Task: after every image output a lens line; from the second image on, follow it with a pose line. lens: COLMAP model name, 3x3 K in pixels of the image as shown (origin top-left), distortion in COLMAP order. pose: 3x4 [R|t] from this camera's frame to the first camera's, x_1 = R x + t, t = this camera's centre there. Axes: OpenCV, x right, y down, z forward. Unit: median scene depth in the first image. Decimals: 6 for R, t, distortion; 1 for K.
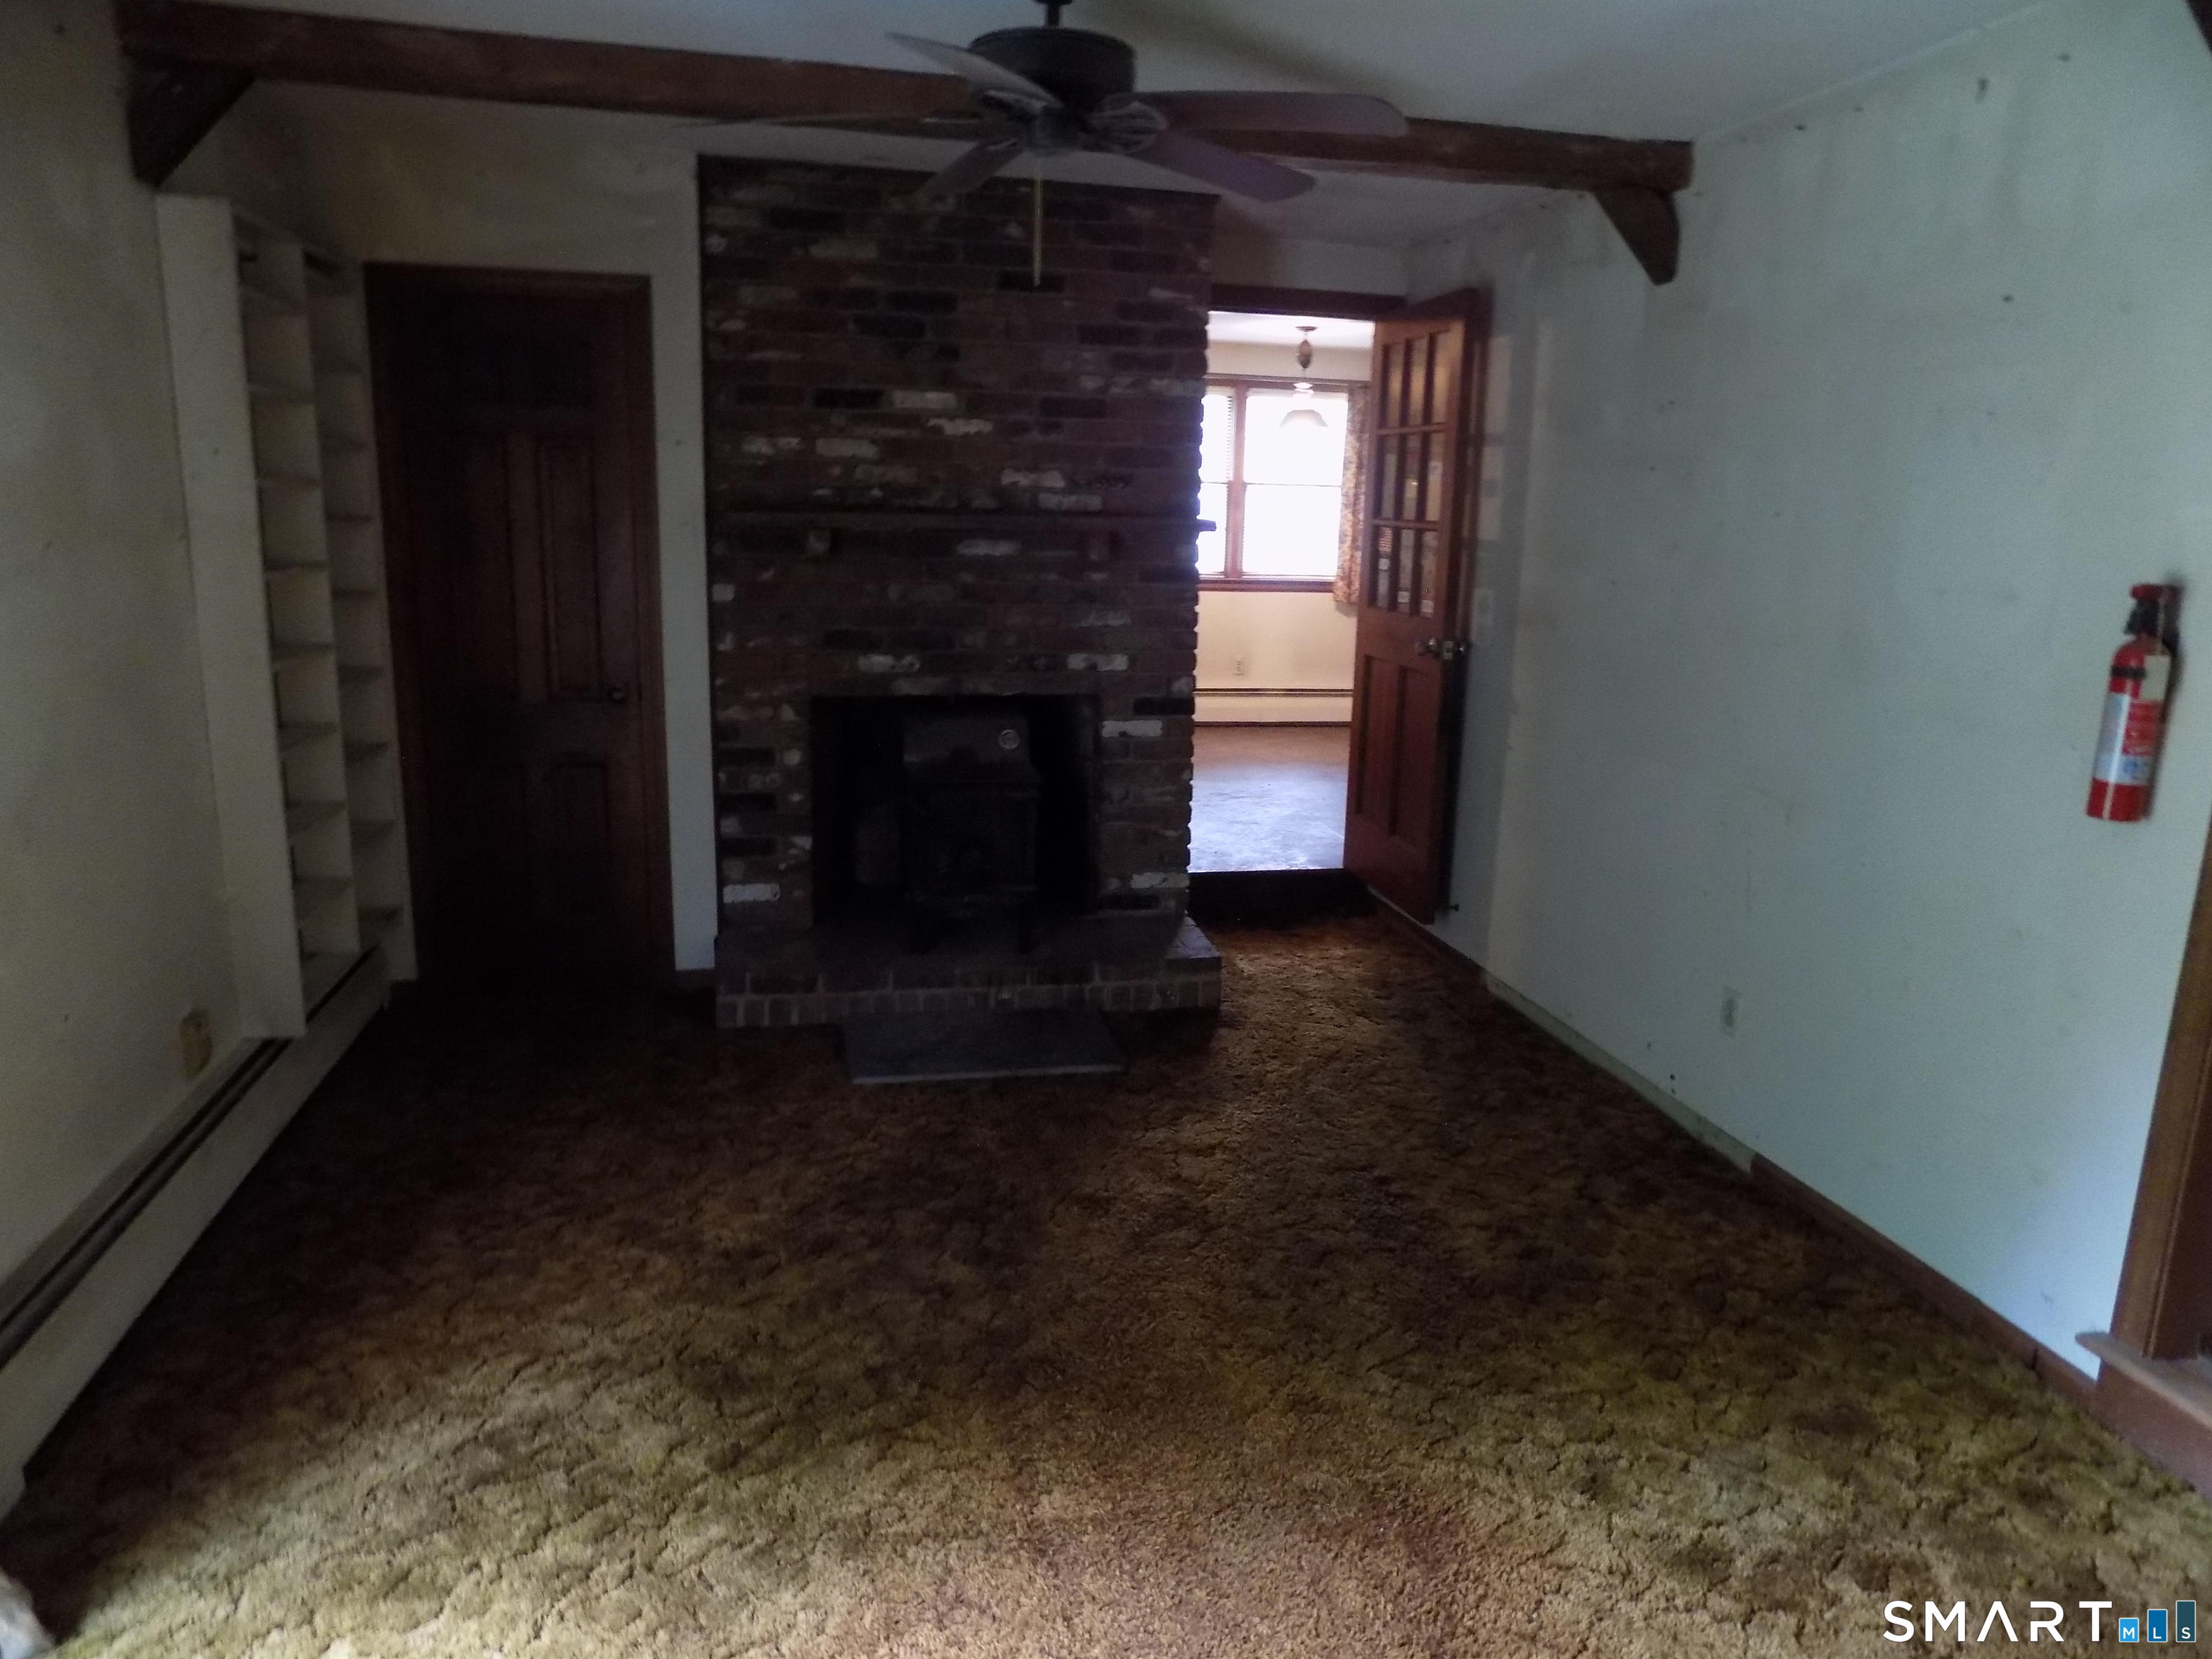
lens RADIAL K [[1502.6, 0, 1125.4], [0, 1502.6, 828.2], [0, 0, 1]] dist [-0.068707, 0.074402]
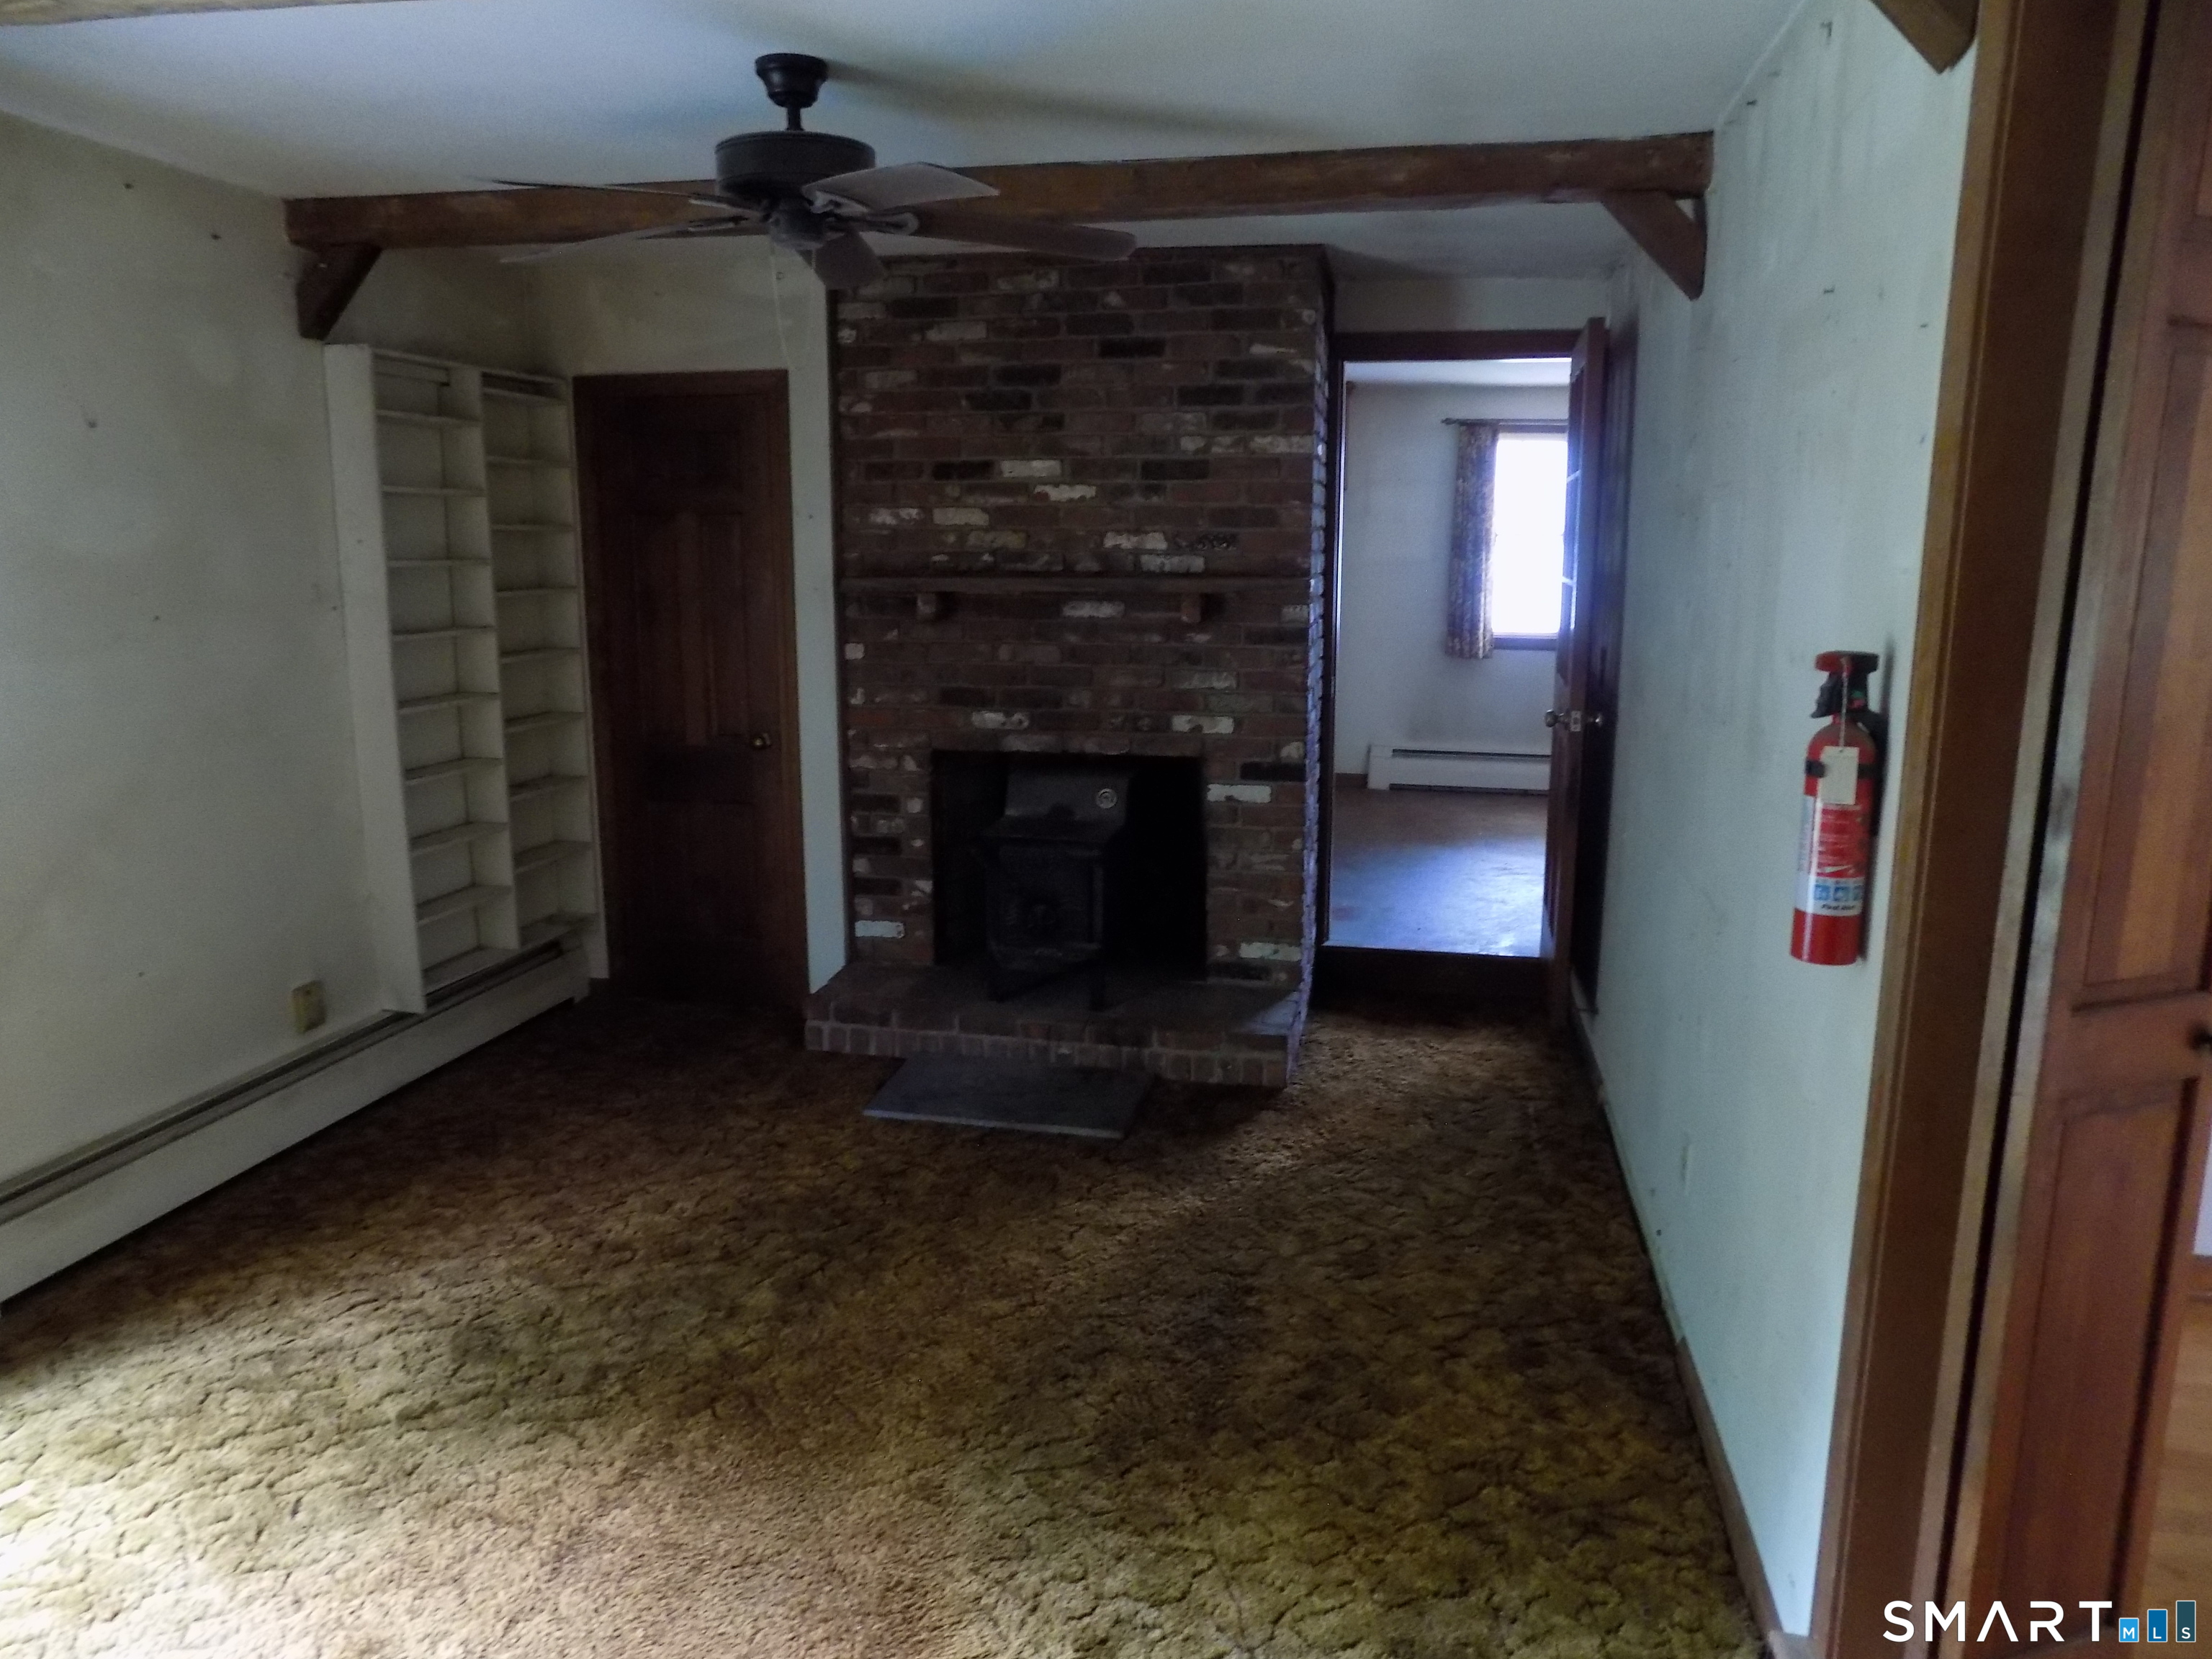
lens RADIAL K [[1502.6, 0, 1125.4], [0, 1502.6, 828.2], [0, 0, 1]] dist [-0.068707, 0.074402]
pose [[0.912596, 0.053338, -0.405370, 0.362616], [-0.068157, 0.997428, -0.022199, -0.018449], [0.403143, 0.047887, 0.913883, 0.087073]]
